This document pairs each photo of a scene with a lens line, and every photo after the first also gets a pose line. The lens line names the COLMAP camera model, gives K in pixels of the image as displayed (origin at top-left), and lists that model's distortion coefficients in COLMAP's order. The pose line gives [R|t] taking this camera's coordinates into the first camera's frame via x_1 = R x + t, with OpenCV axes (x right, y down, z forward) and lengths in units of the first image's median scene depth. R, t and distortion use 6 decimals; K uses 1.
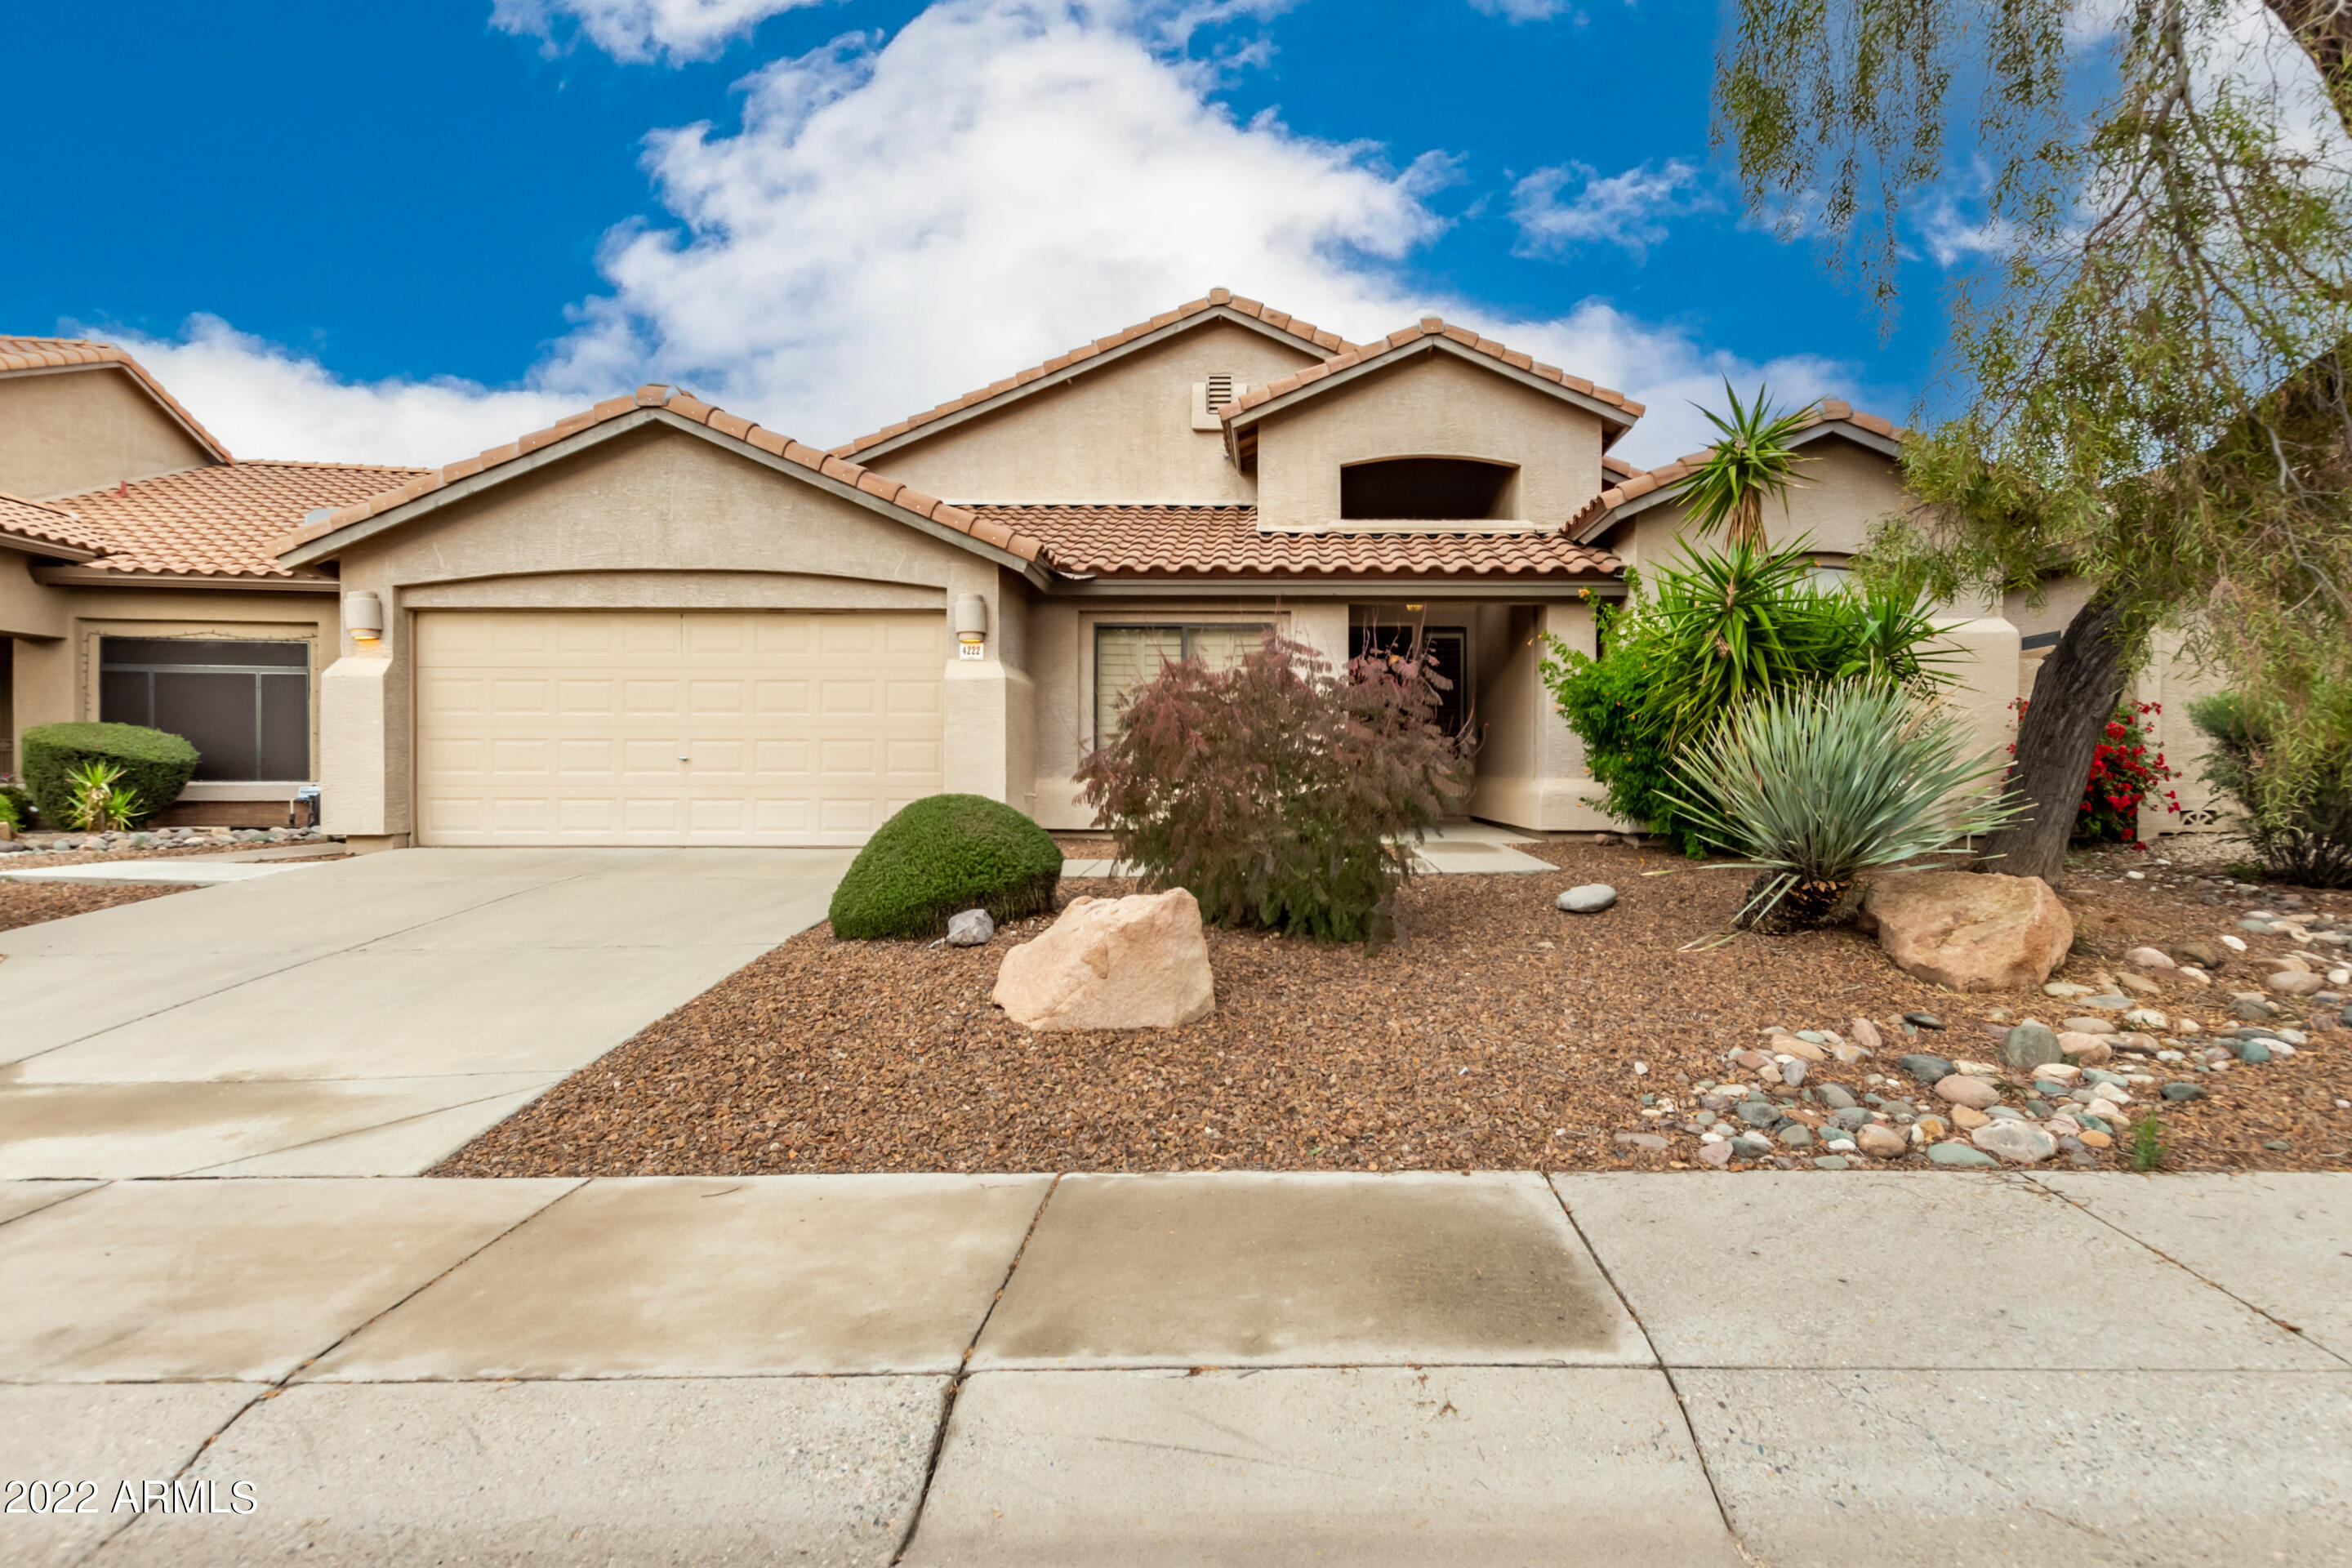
lens RADIAL K [[1100.5, 0, 1176.0], [0, 1100.5, 784.0], [0, 0, 1]] dist [0.002441, 0.000404]
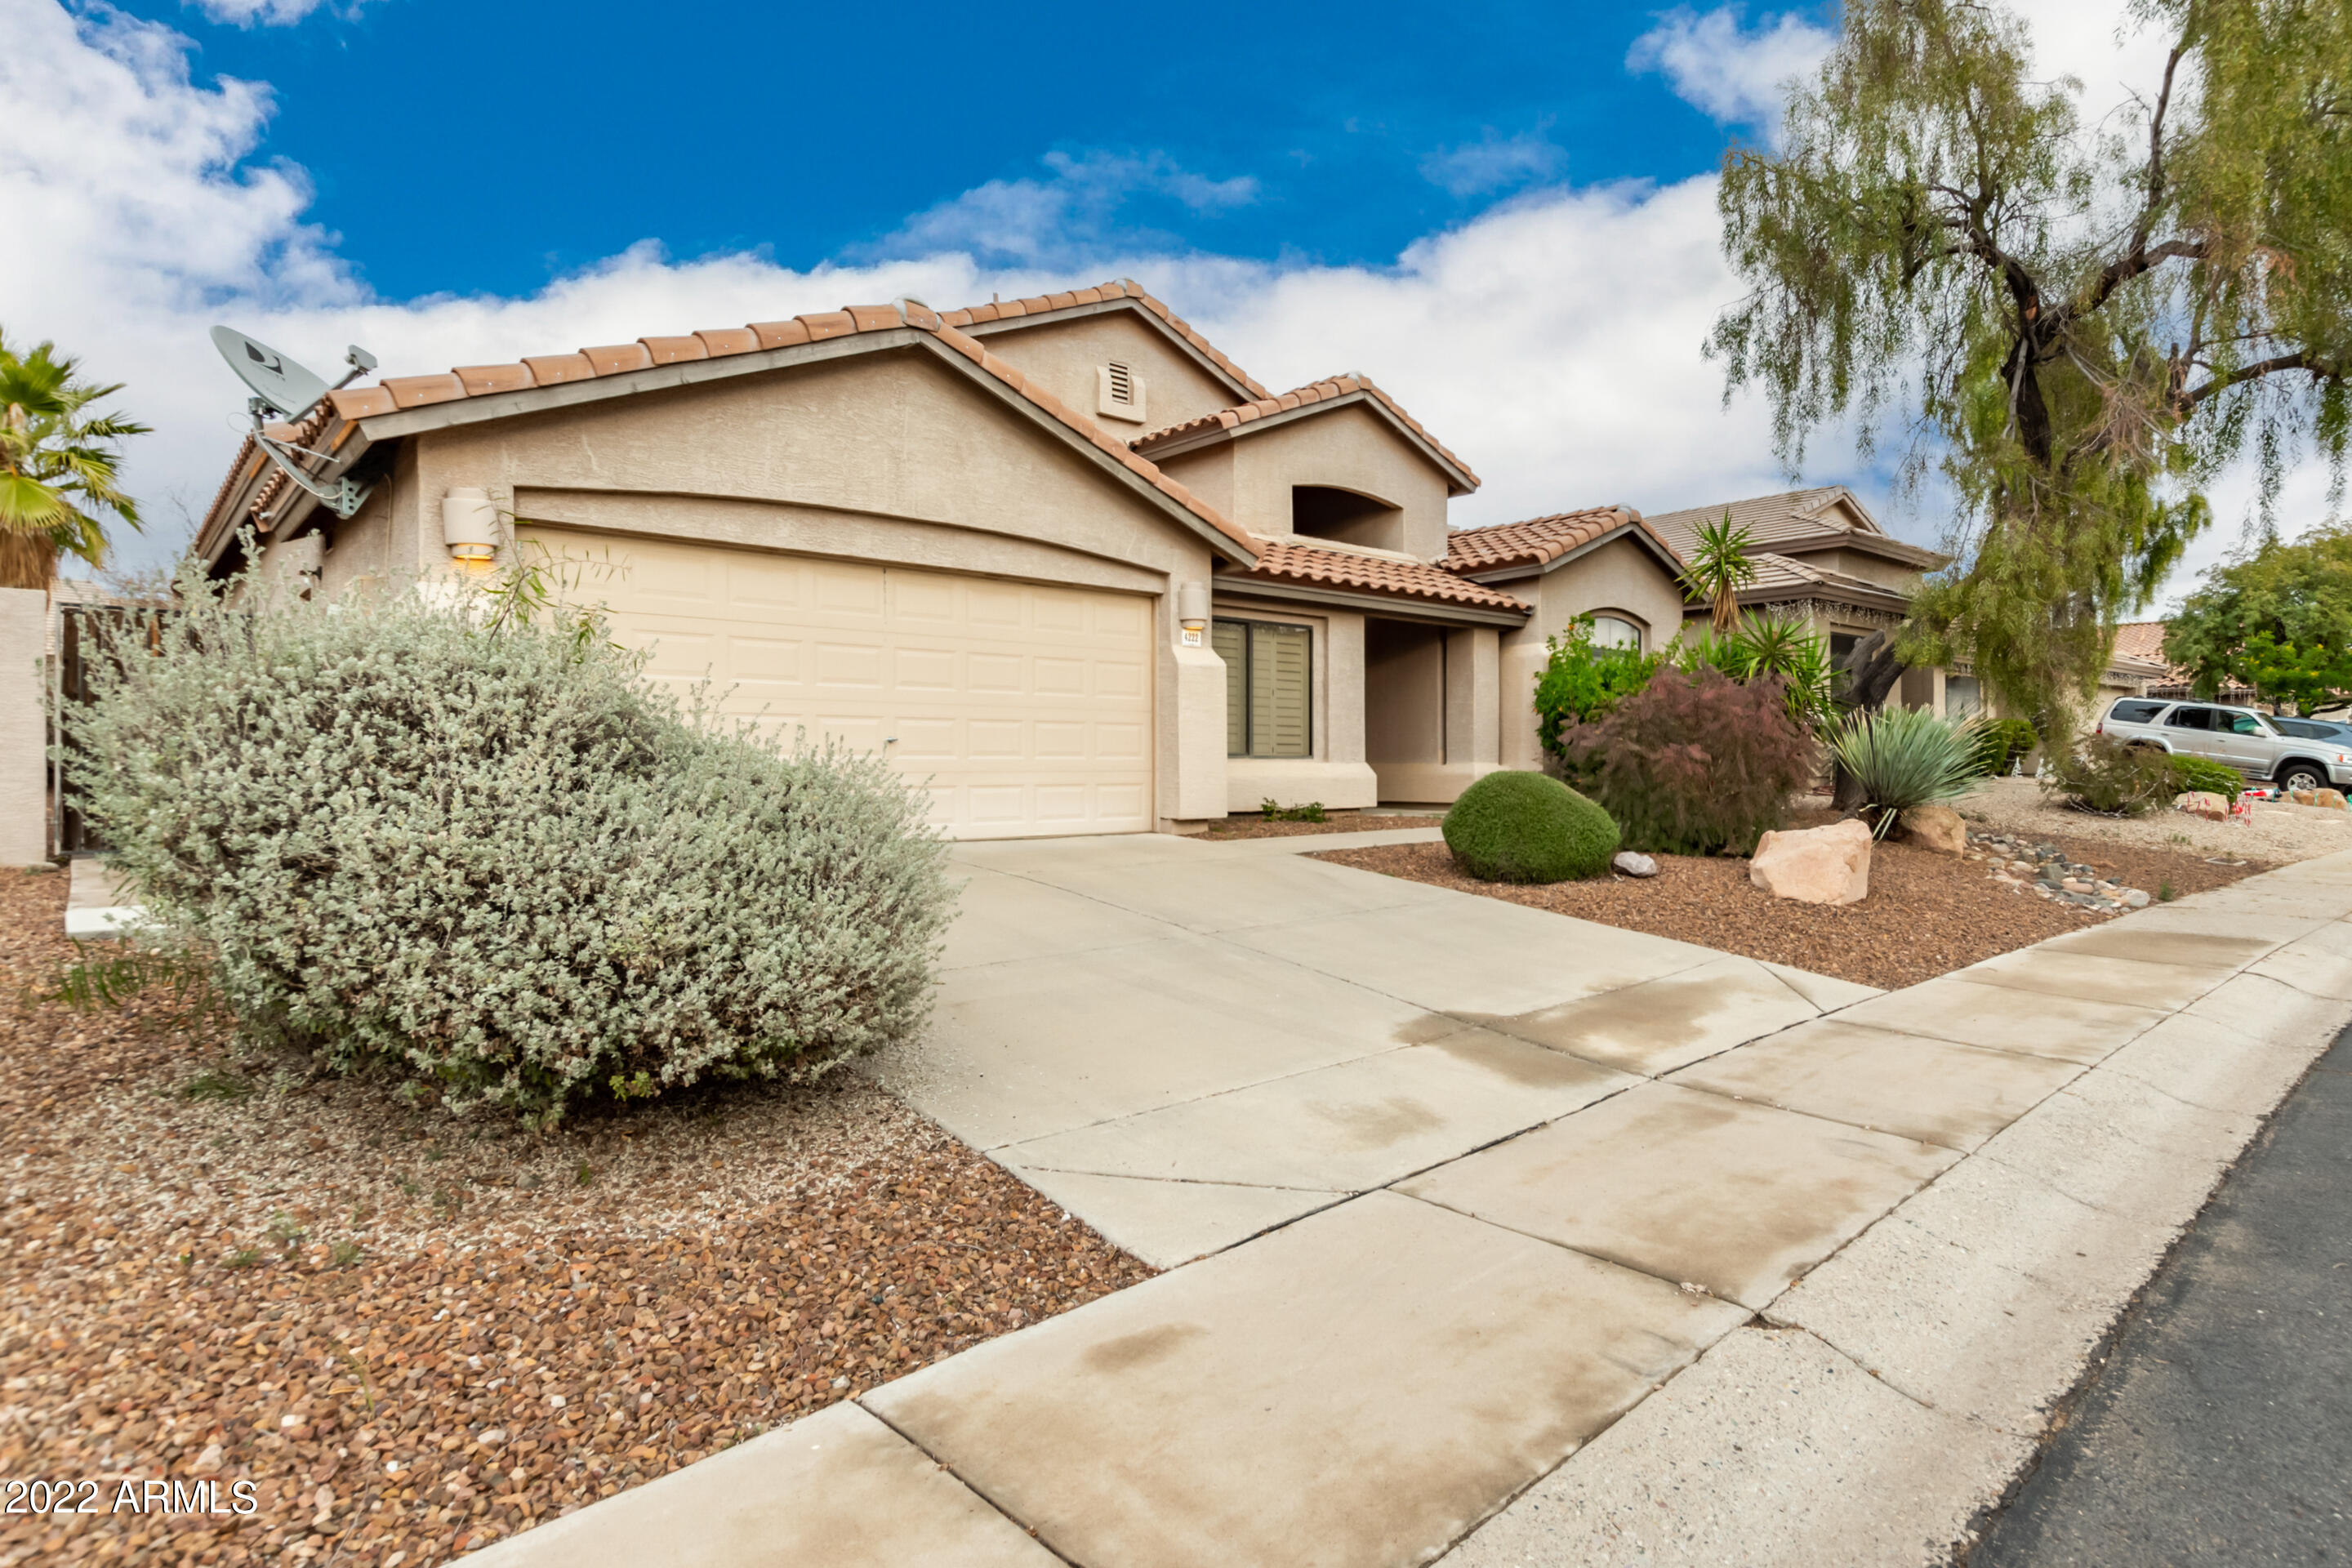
lens RADIAL K [[1207.3, 0, 1176.0], [0, 1207.3, 784.0], [0, 0, 1]] dist [-0.000208, 0.000040]
pose [[0.753661, -0.015155, 0.657088, -0.907793], [-0.004356, 0.999597, 0.028052, -0.014864], [-0.657248, -0.024004, 0.753292, 0.146645]]
